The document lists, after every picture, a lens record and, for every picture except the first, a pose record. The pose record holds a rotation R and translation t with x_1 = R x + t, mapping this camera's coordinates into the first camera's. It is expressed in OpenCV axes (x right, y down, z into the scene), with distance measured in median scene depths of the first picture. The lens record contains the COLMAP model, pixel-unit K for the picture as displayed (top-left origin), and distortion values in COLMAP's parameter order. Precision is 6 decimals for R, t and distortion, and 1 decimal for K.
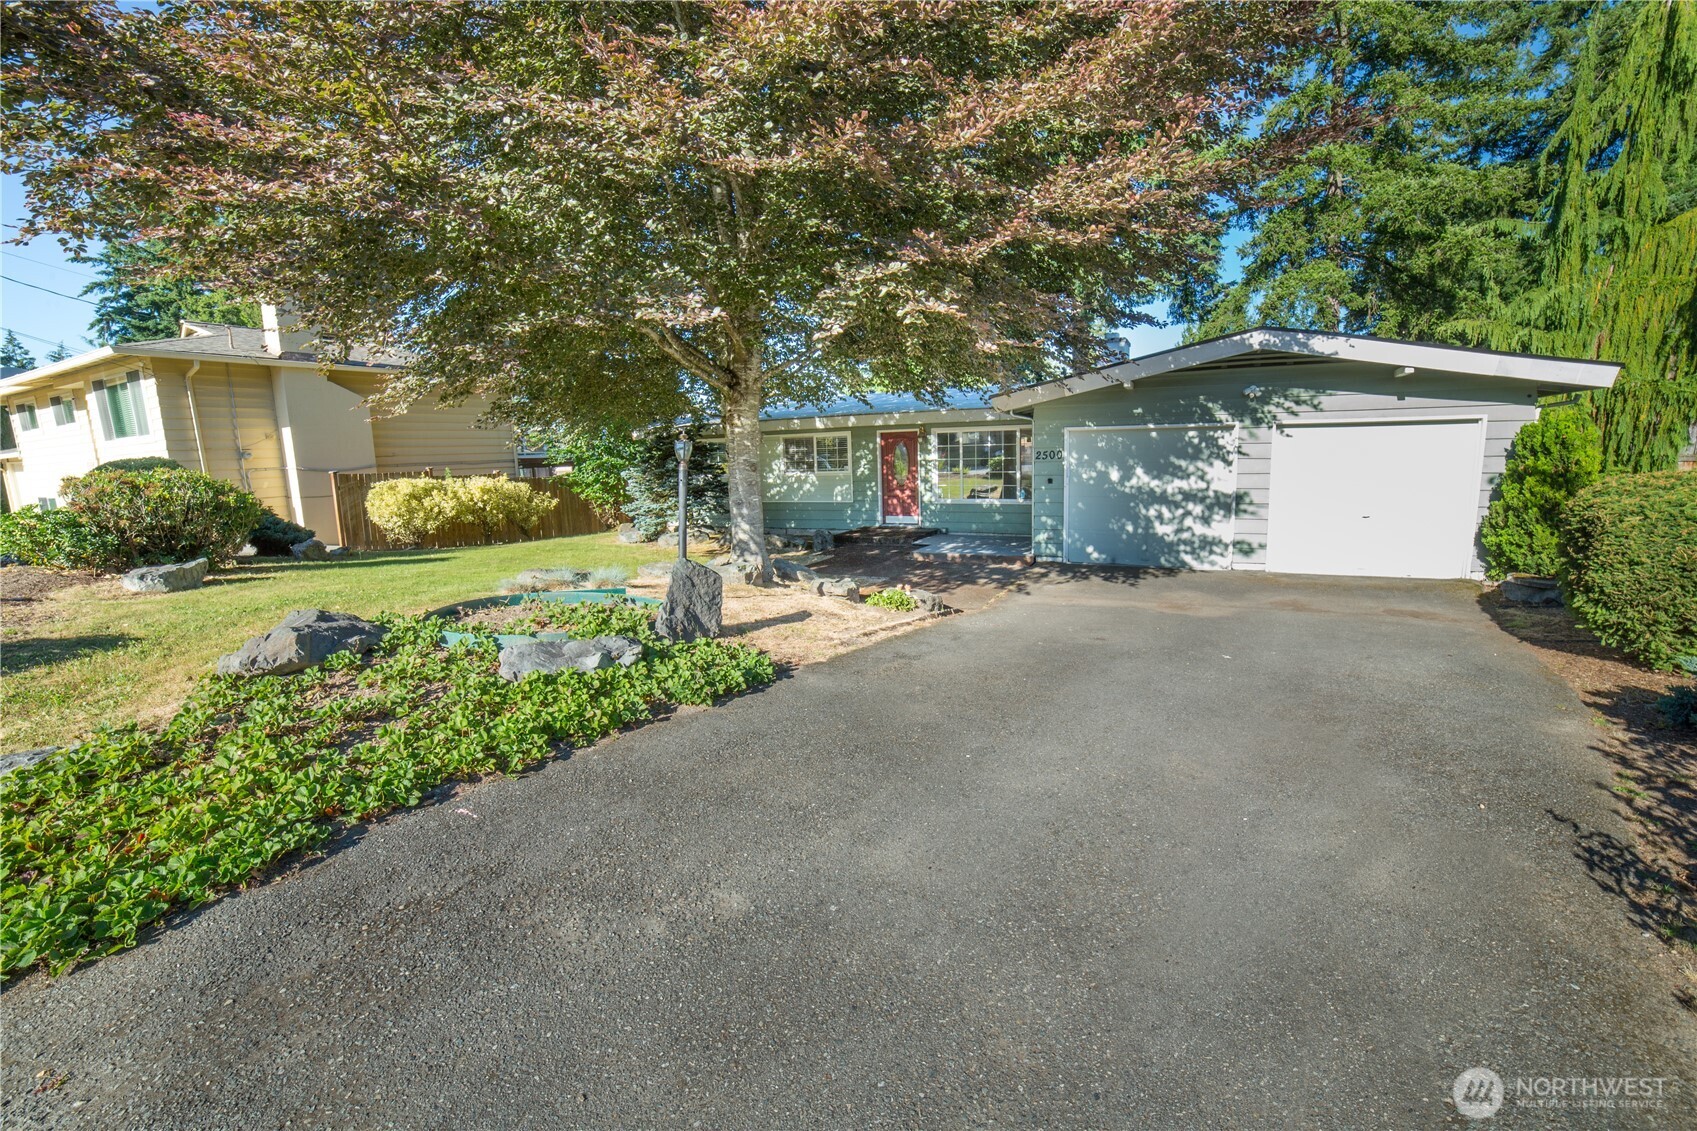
lens RADIAL K [[741.4, 0, 852.3], [0, 741.4, 567.9], [0, 0, 1]] dist [-0.118340, 0.040957]
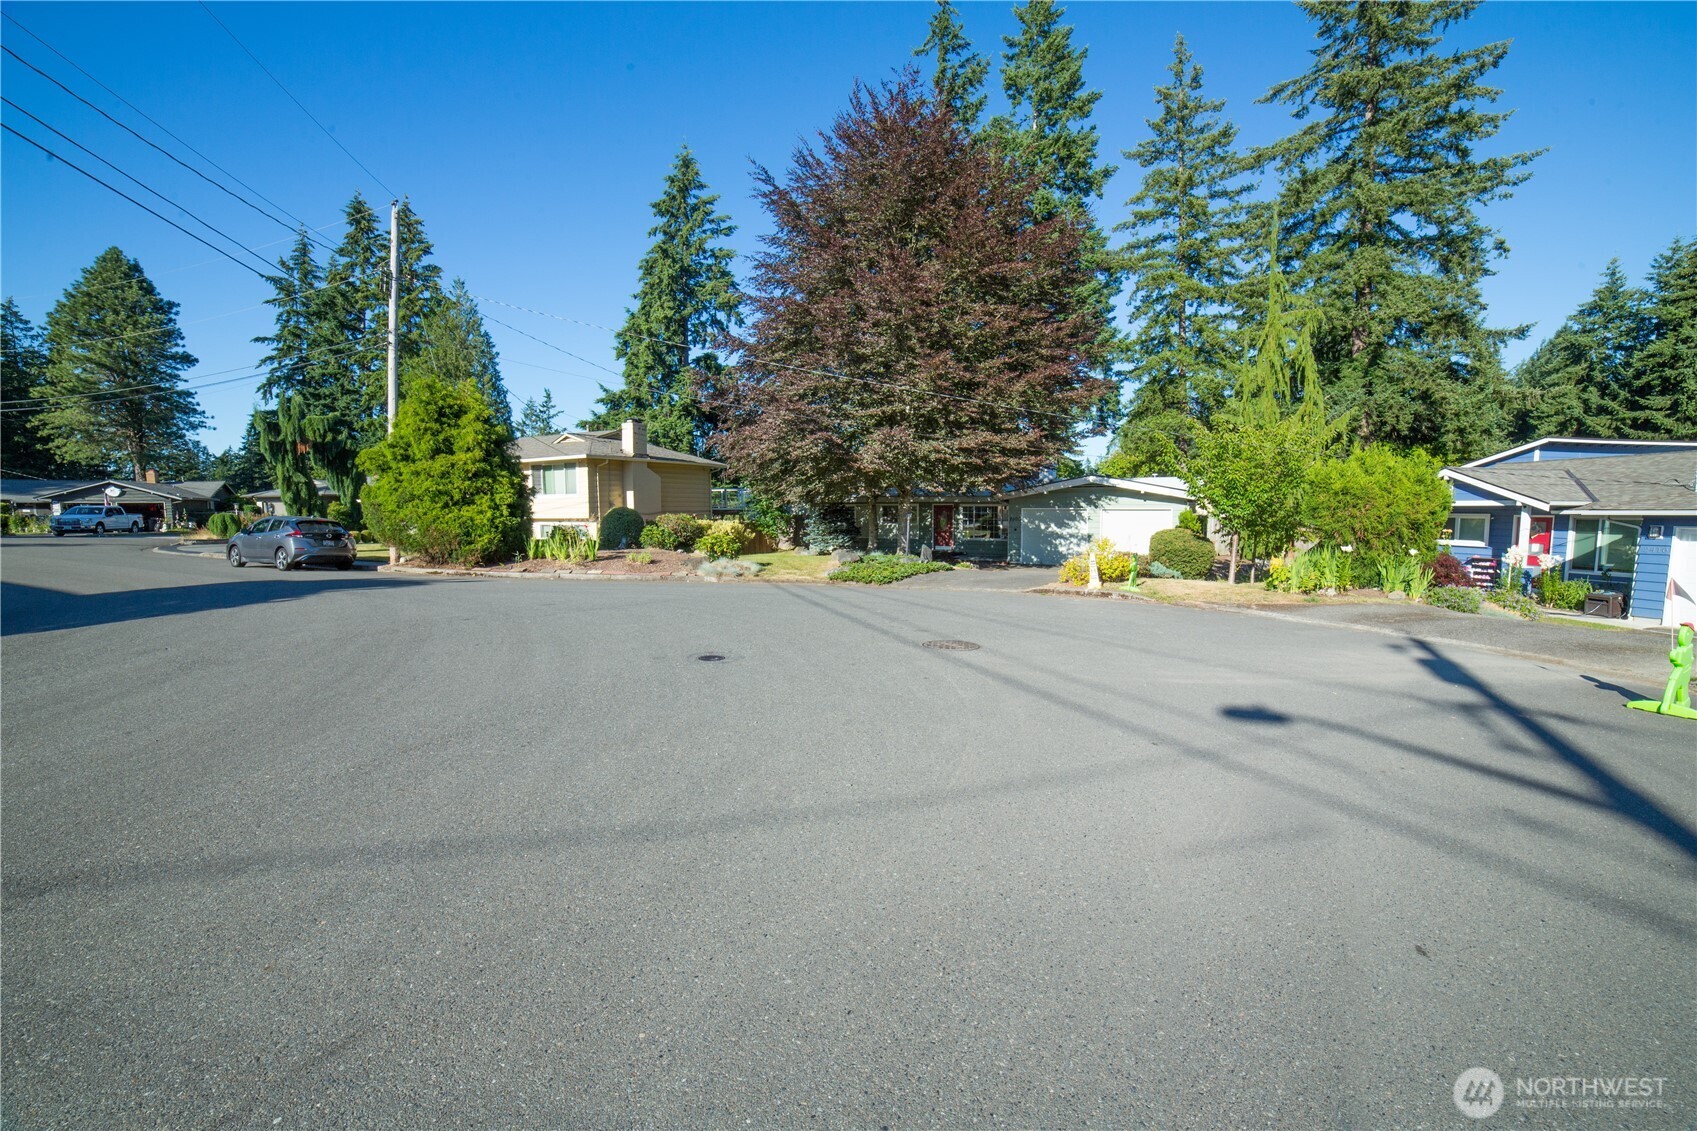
lens RADIAL K [[741.4, 0, 852.3], [0, 741.4, 567.9], [0, 0, 1]] dist [-0.118340, 0.040957]
pose [[0.999123, 0.020130, 0.036710, -0.268053], [-0.017549, 0.997441, -0.069311, 0.139761], [-0.038011, 0.068606, 0.996919, -1.037120]]
